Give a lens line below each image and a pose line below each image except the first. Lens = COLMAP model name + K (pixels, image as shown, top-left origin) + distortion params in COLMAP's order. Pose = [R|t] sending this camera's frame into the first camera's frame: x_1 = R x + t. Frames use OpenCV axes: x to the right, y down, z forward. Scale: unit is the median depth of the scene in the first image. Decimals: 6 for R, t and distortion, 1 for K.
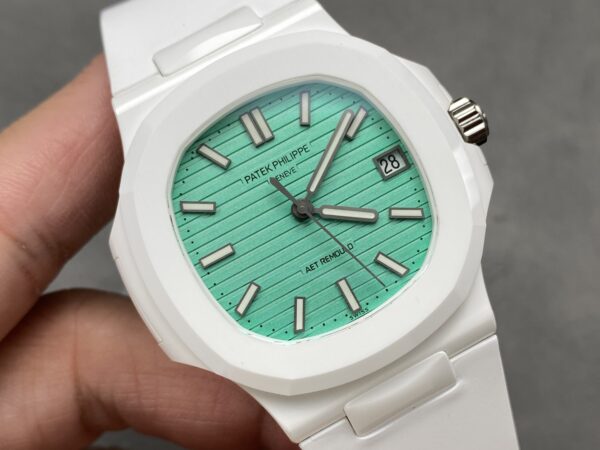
lens RADIAL K [[892.3, 0, 313.3], [0, 892.3, 240.8], [0, 0, 1]] dist [0.080509, 0.000000]
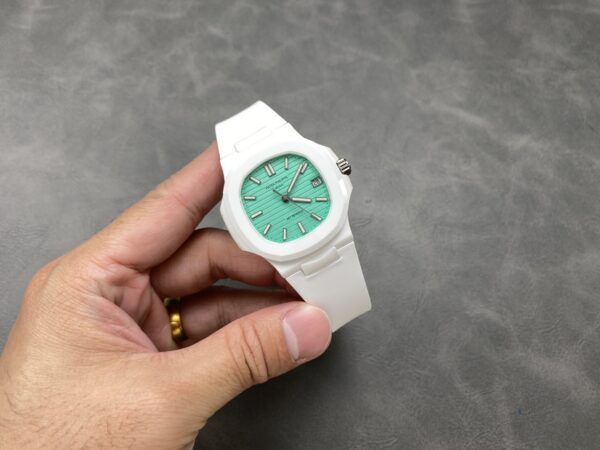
lens RADIAL K [[465.7, 0, 302.7], [0, 465.7, 224.8], [0, 0, 1]] dist [0.084018, 0.000806]
pose [[0.998865, -0.007404, -0.047053, 0.112961], [0.009343, 0.999110, 0.041141, -0.010605], [0.046707, -0.041534, 0.998045, -0.509735]]
